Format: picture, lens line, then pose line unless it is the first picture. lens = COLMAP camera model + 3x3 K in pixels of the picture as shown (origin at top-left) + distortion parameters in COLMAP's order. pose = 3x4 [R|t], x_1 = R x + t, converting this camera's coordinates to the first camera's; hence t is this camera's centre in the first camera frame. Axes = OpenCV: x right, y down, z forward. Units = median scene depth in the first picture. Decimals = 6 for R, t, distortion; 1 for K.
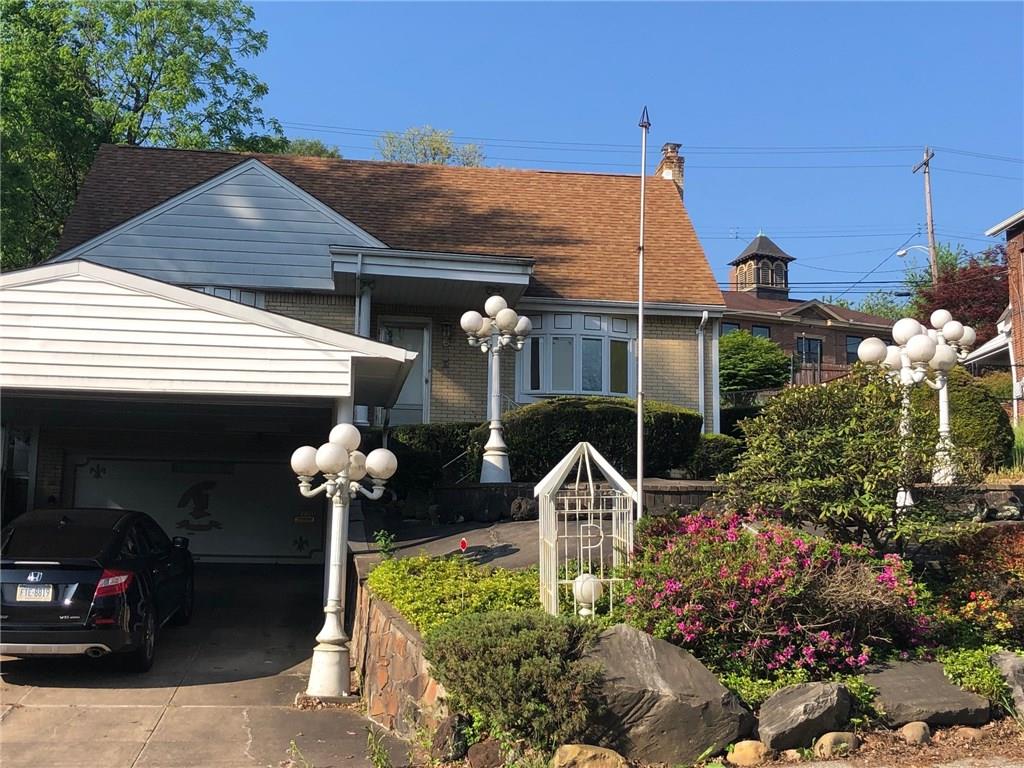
lens RADIAL K [[1379.4, 0, 510.6], [0, 1379.4, 381.3], [0, 0, 1]] dist [0.025141, 0.000000]
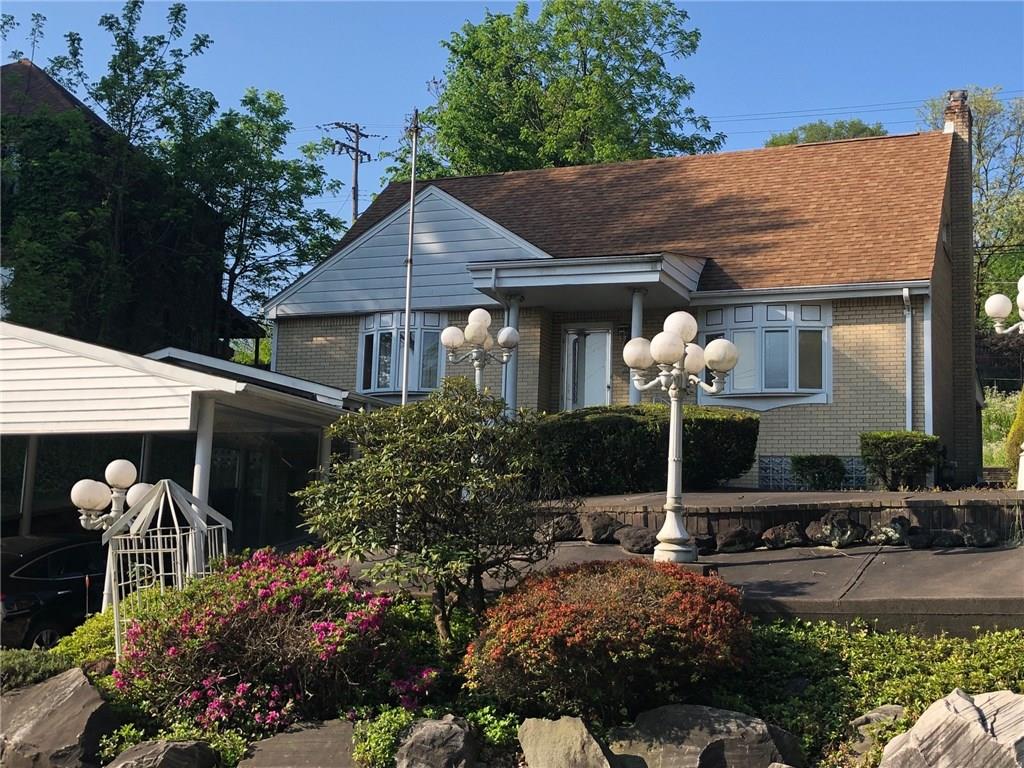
lens RADIAL K [[1379.4, 0, 511.7], [0, 1379.4, 386.0], [0, 0, 1]] dist [0.025141, 0.000000]
pose [[0.853312, -0.055453, -0.518444, 0.382312], [0.062080, 0.998061, -0.004575, -0.001114], [0.517692, -0.028281, 0.855099, 0.130741]]
